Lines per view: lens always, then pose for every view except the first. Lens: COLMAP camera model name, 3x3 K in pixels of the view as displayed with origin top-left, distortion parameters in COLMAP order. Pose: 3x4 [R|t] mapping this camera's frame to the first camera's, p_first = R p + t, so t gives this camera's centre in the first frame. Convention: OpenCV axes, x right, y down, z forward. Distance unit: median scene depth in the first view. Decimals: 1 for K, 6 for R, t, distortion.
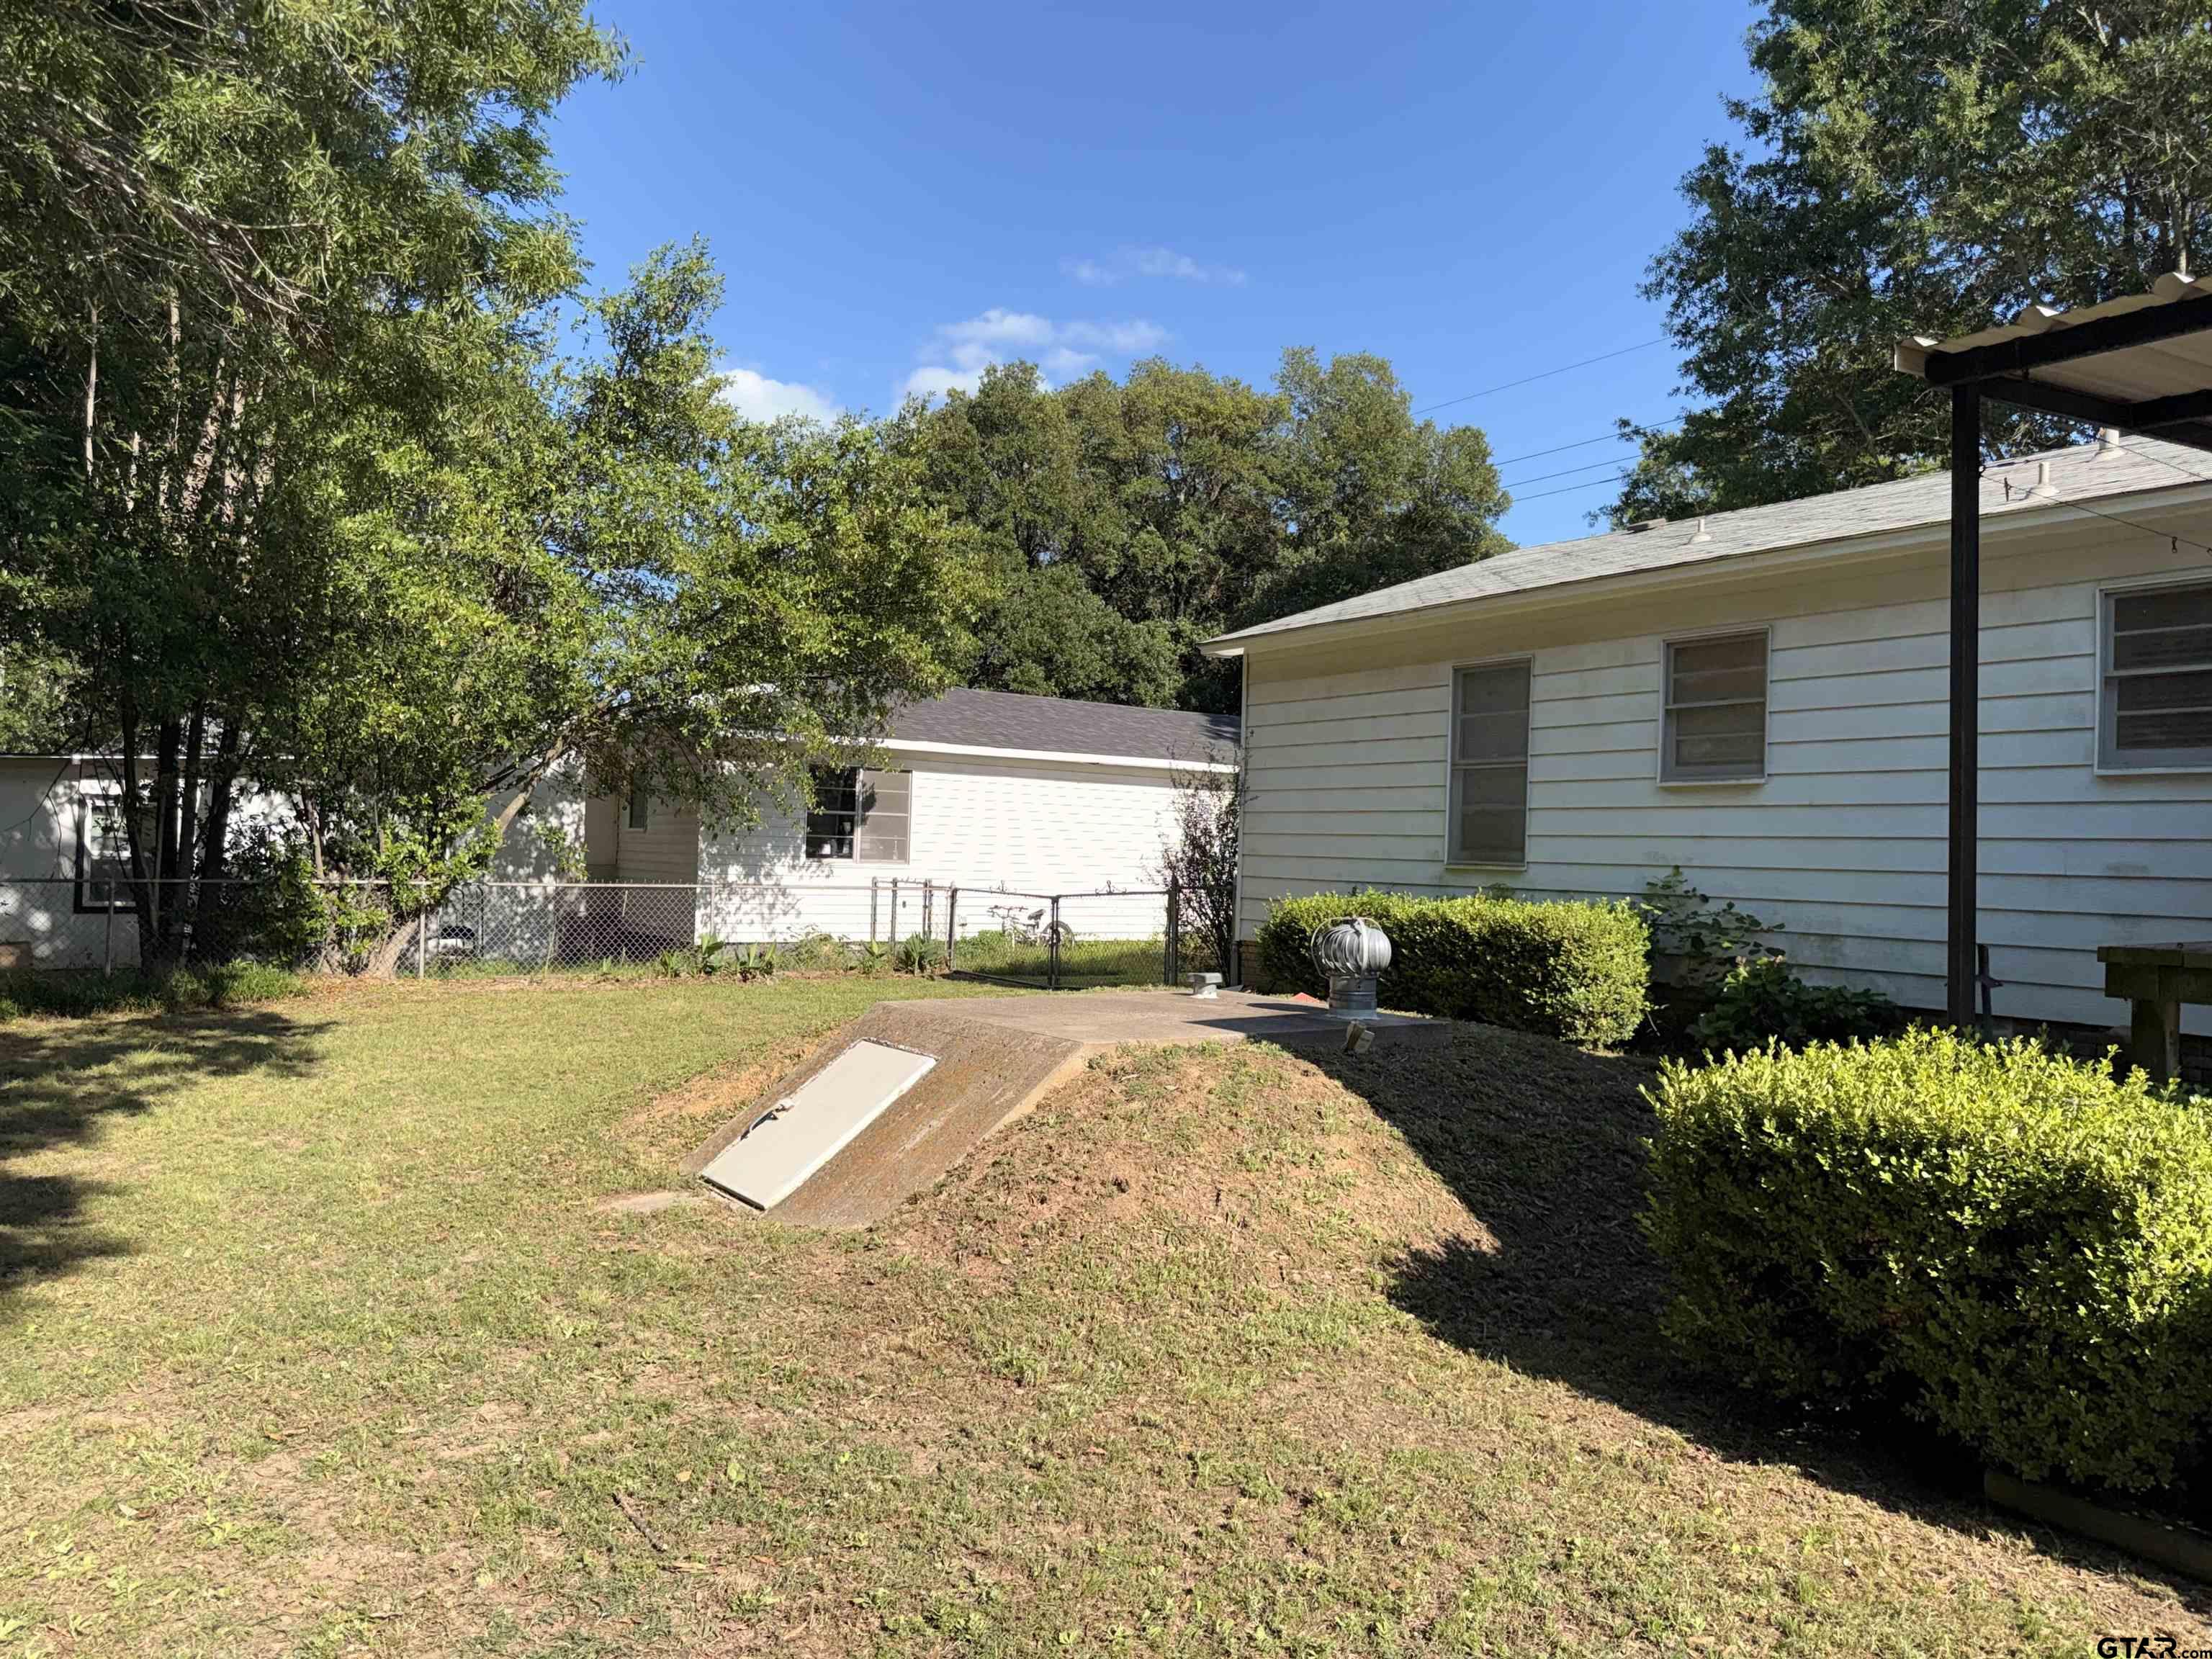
lens RADIAL K [[1535.0, 0, 1107.0], [0, 1535.0, 856.4], [0, 0, 1]] dist [-0.001393, 0.002630]
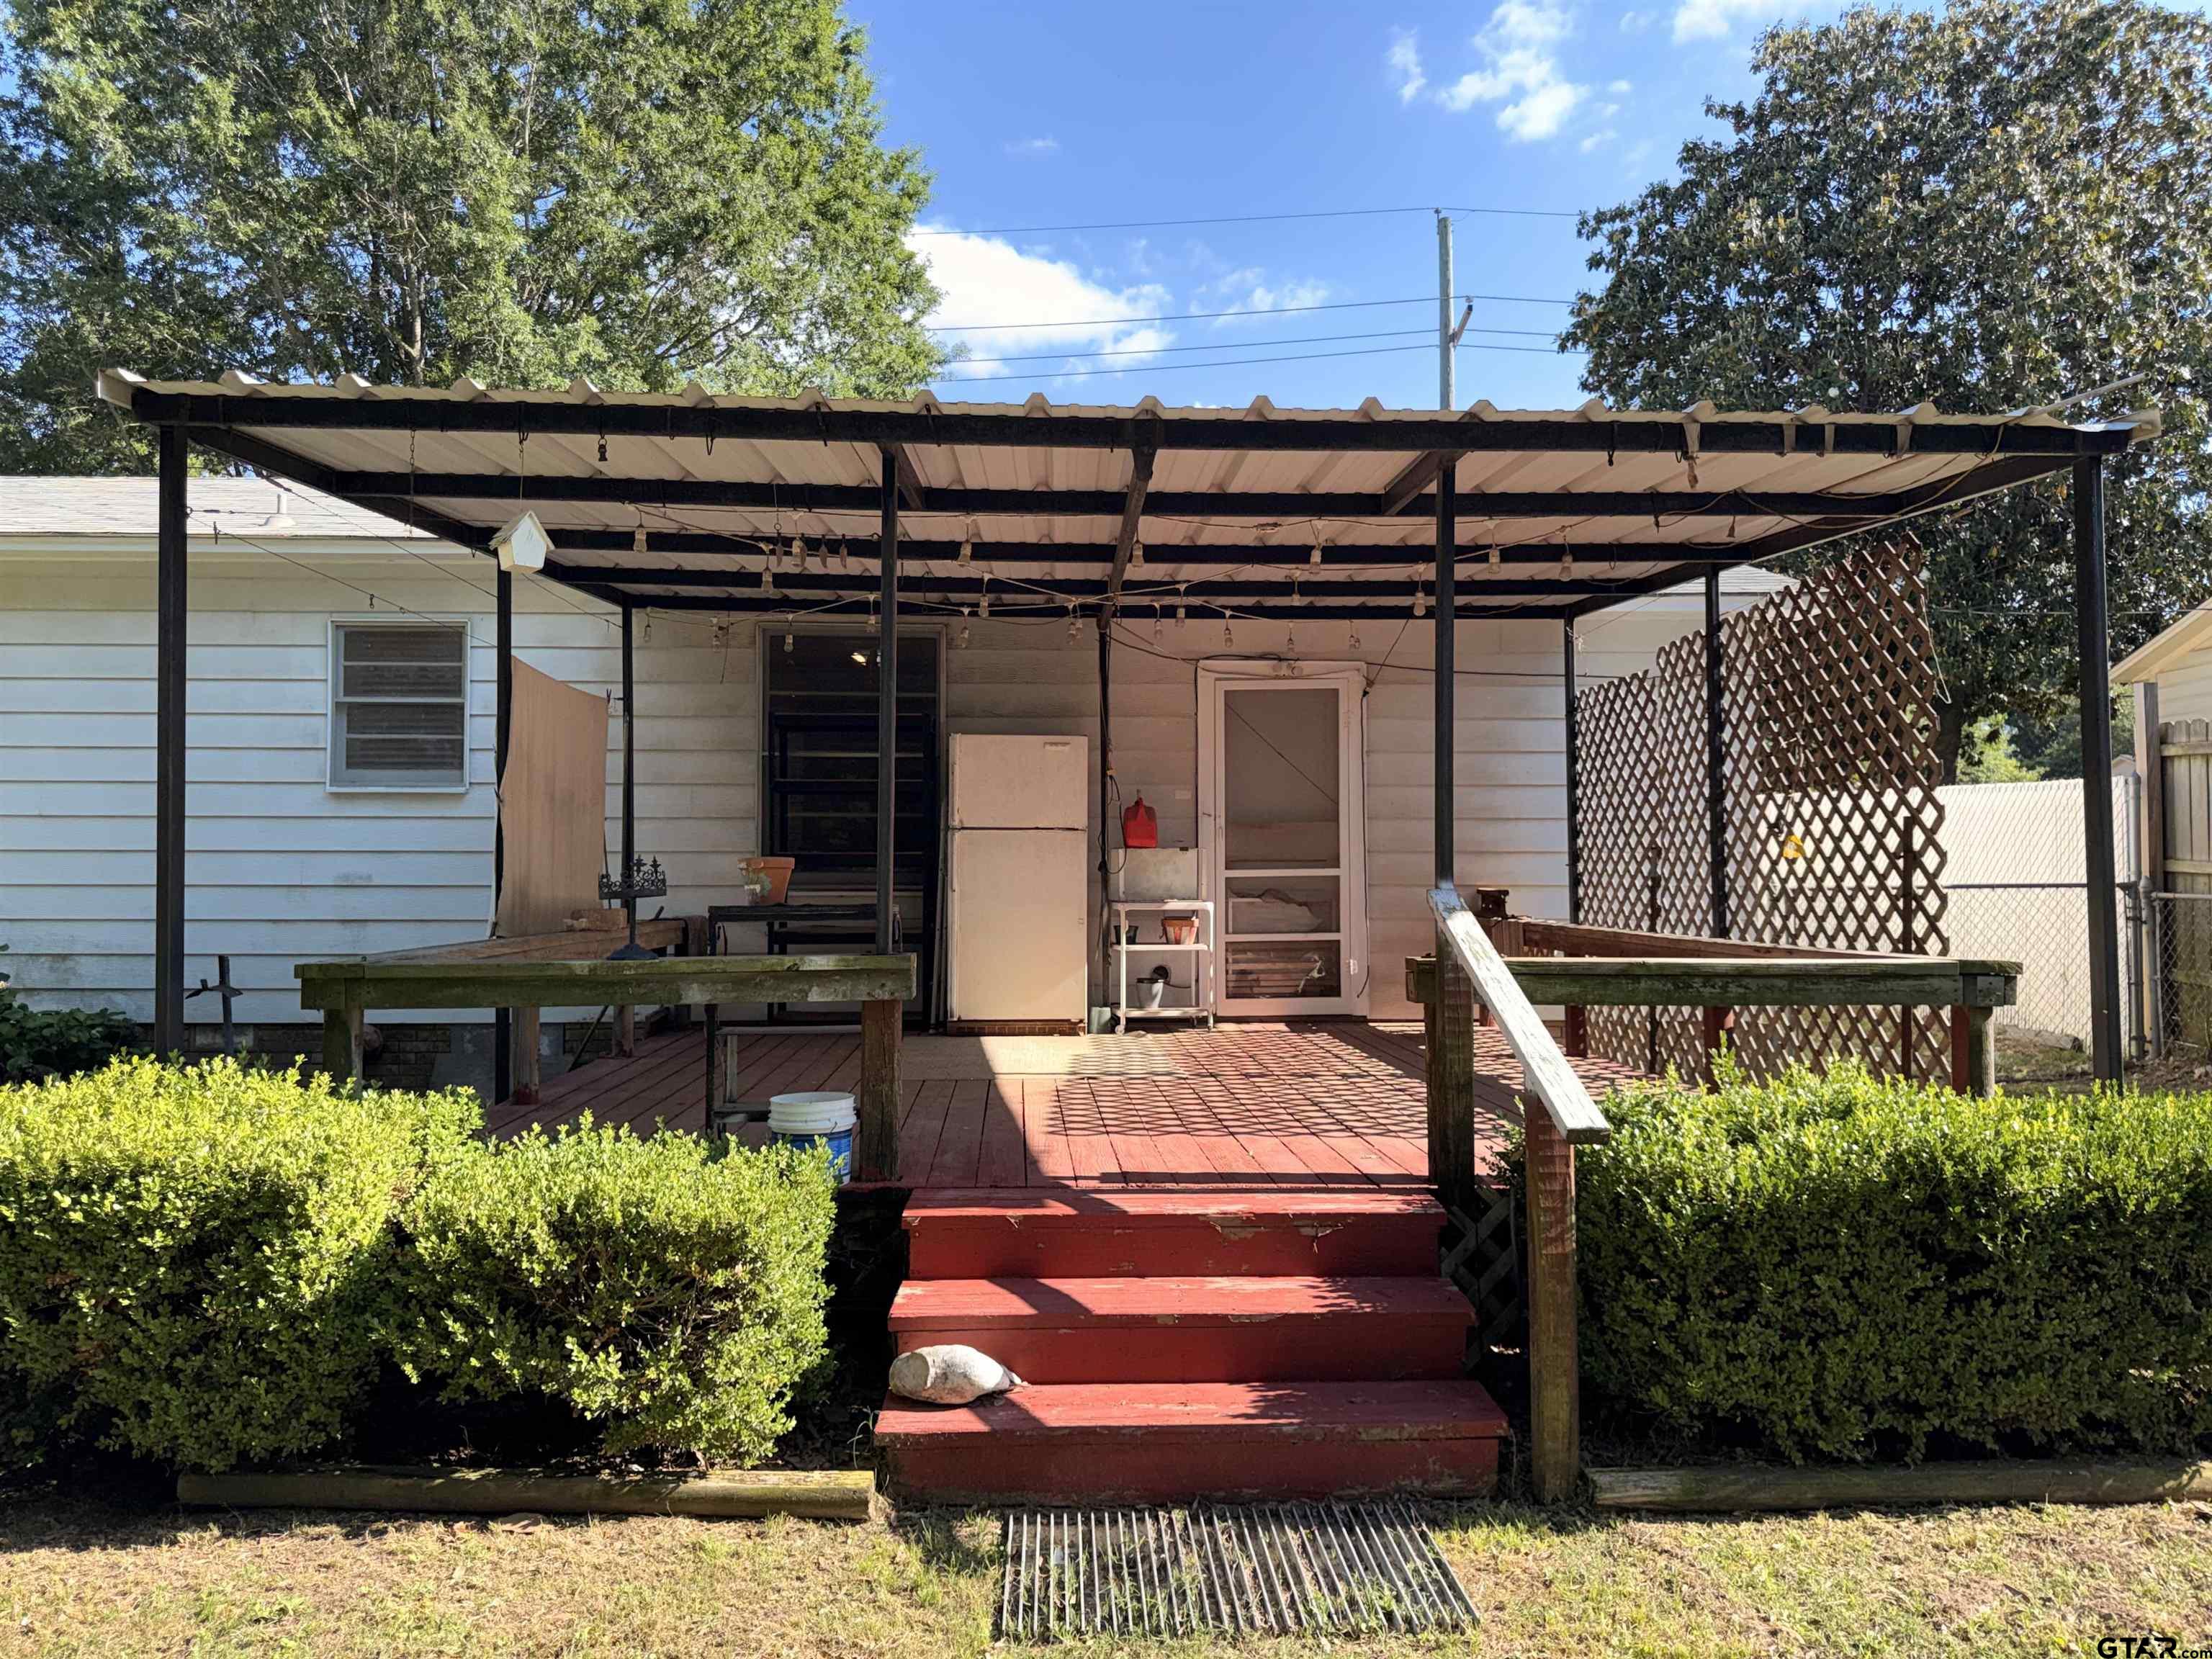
lens RADIAL K [[1574.7, 0, 1106.0], [0, 1574.7, 829.5], [0, 0, 1]] dist [-0.000835, 0.000300]
pose [[0.541623, -0.001484, 0.840620, 0.010552], [0.007156, 0.999970, -0.002846, -0.034106], [-0.840591, 0.007557, 0.541618, -0.115475]]
